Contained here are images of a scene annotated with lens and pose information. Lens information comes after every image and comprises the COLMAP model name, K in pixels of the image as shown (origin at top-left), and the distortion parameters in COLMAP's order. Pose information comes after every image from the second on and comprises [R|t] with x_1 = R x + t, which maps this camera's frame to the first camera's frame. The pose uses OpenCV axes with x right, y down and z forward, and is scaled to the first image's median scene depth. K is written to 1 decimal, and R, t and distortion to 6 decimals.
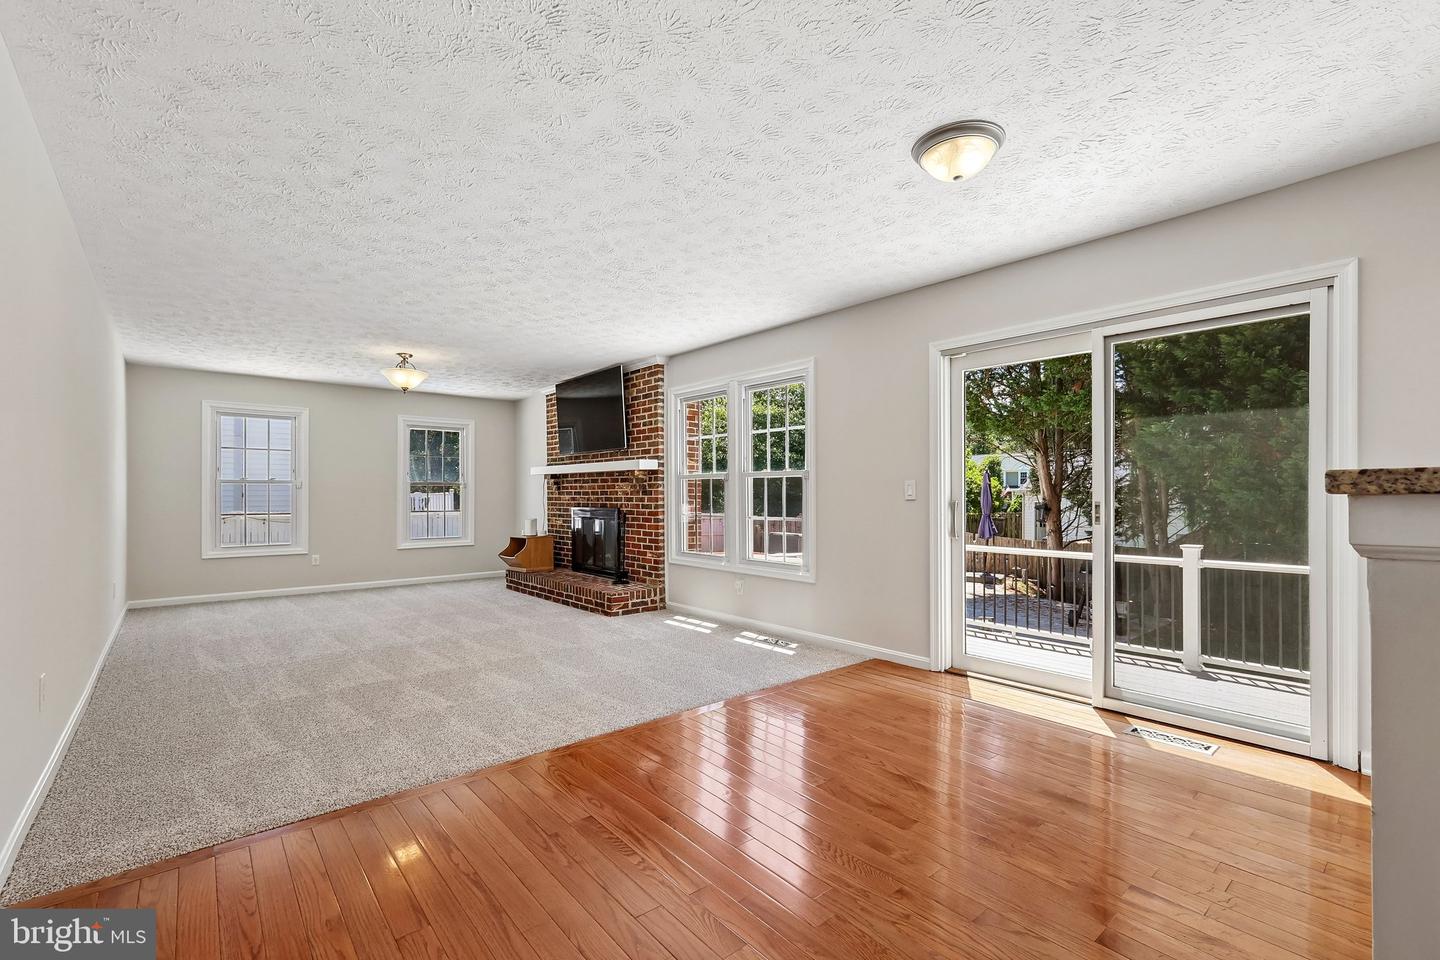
lens RADIAL K [[636.8, 0, 730.1], [0, 636.8, 486.7], [0, 0, 1]] dist [0.002833, 0.000390]
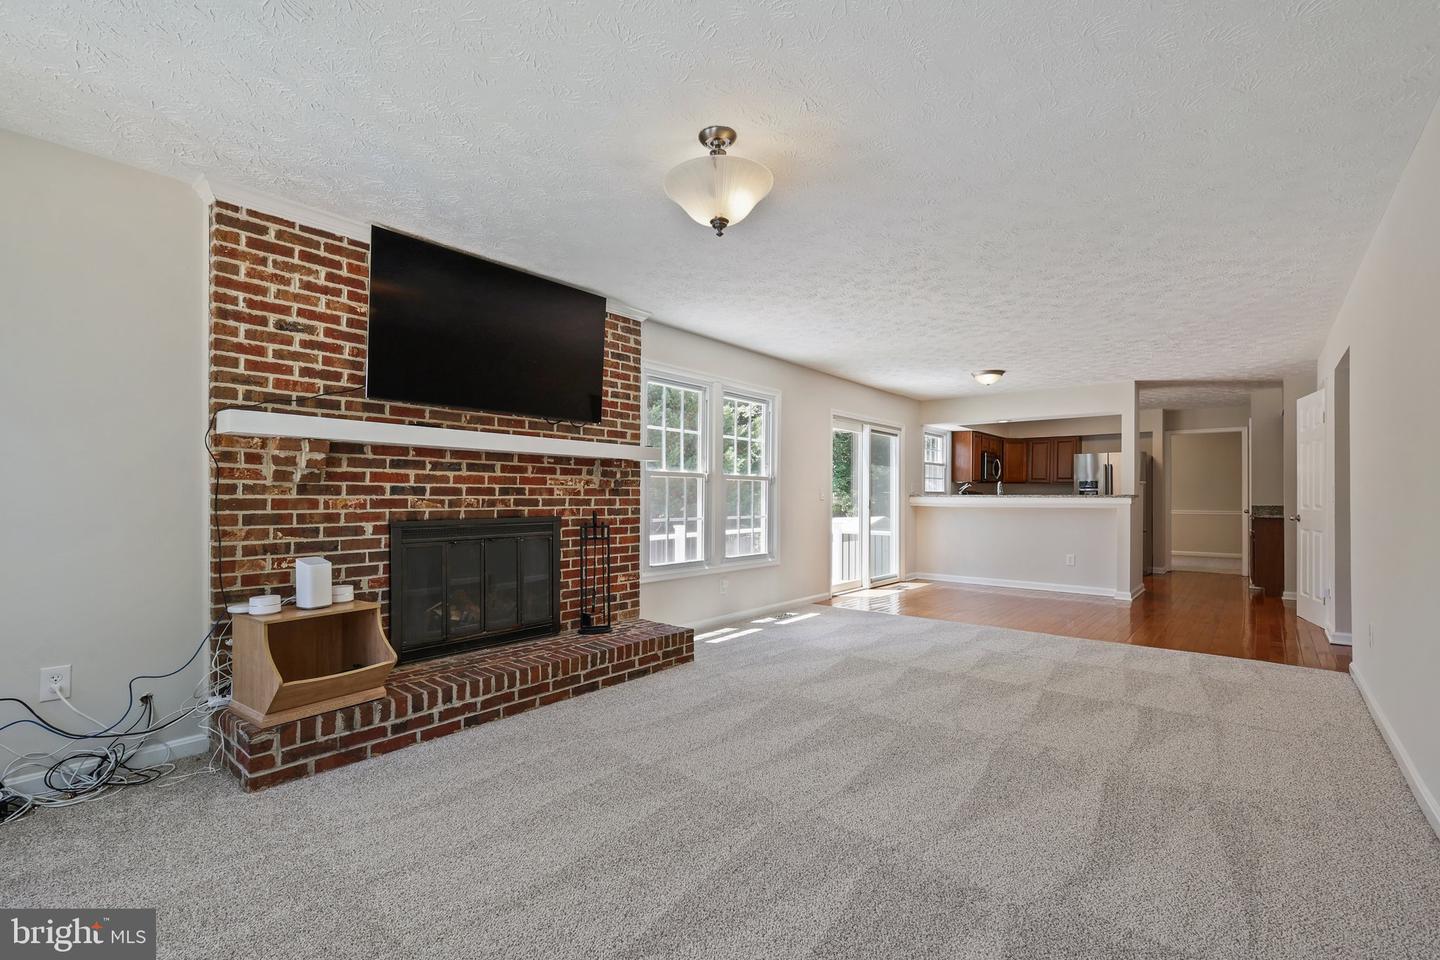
lens RADIAL K [[636.8, 0, 721.1], [0, 636.8, 486.1], [0, 0, 1]] dist [0.002833, 0.000390]
pose [[-0.160419, 0.017356, 0.986896, -0.858576], [-0.014678, 0.999693, -0.019967, 0.015149], [-0.986940, -0.017689, -0.160115, 1.010450]]
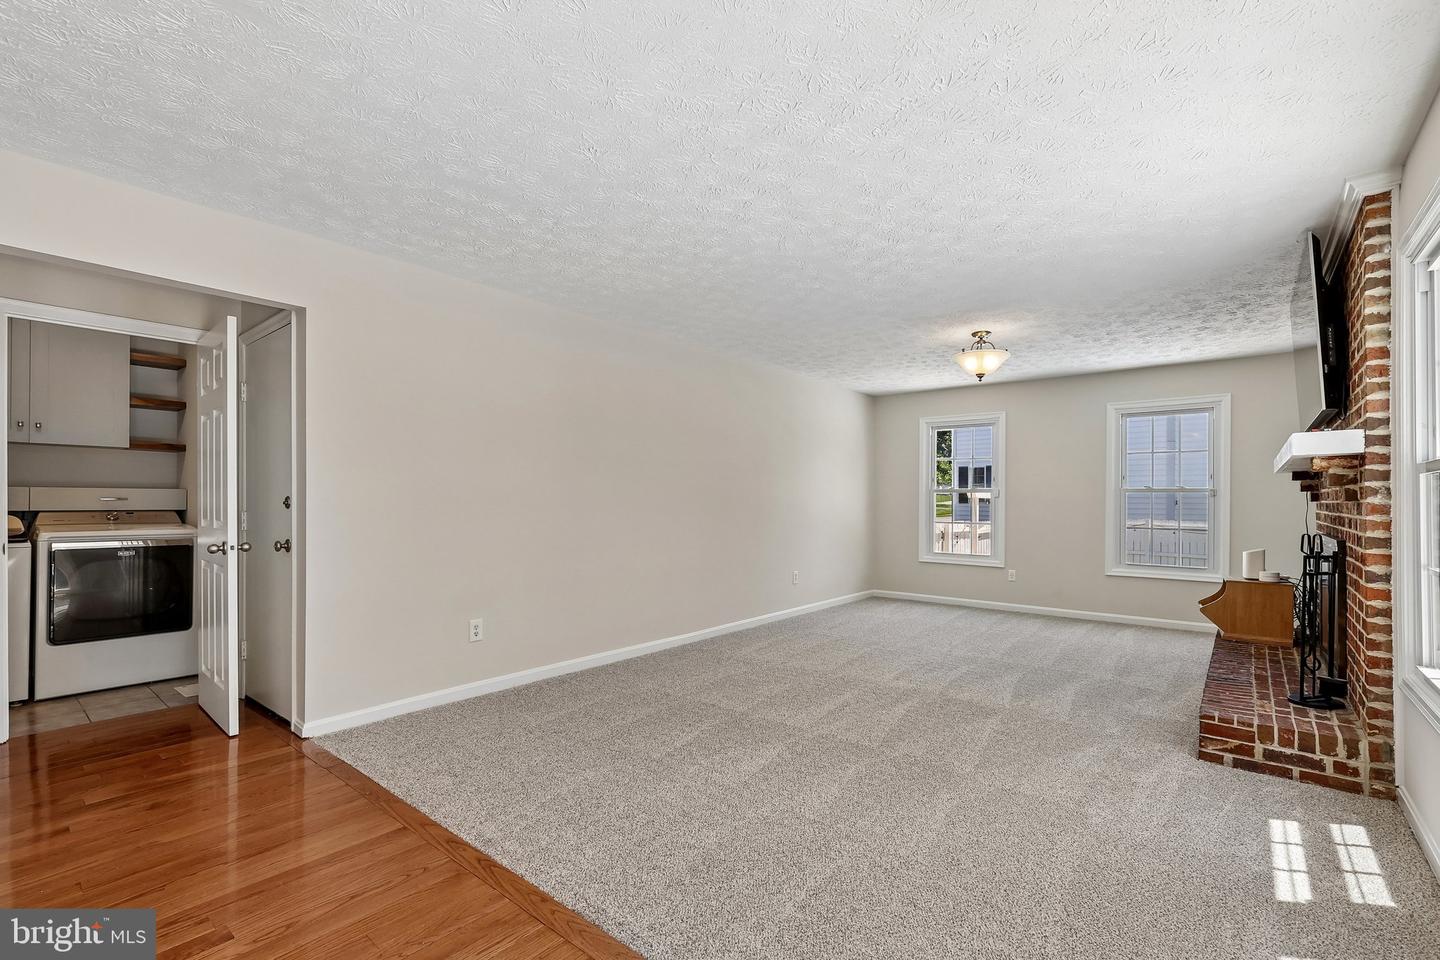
lens RADIAL K [[636.8, 0, 724.9], [0, 636.8, 493.3], [0, 0, 1]] dist [0.002833, 0.000390]
pose [[0.172010, -0.005906, -0.985077, 0.220197], [0.003642, 0.999979, -0.005360, 0.000000], [0.985088, -0.002666, 0.172028, 0.517035]]
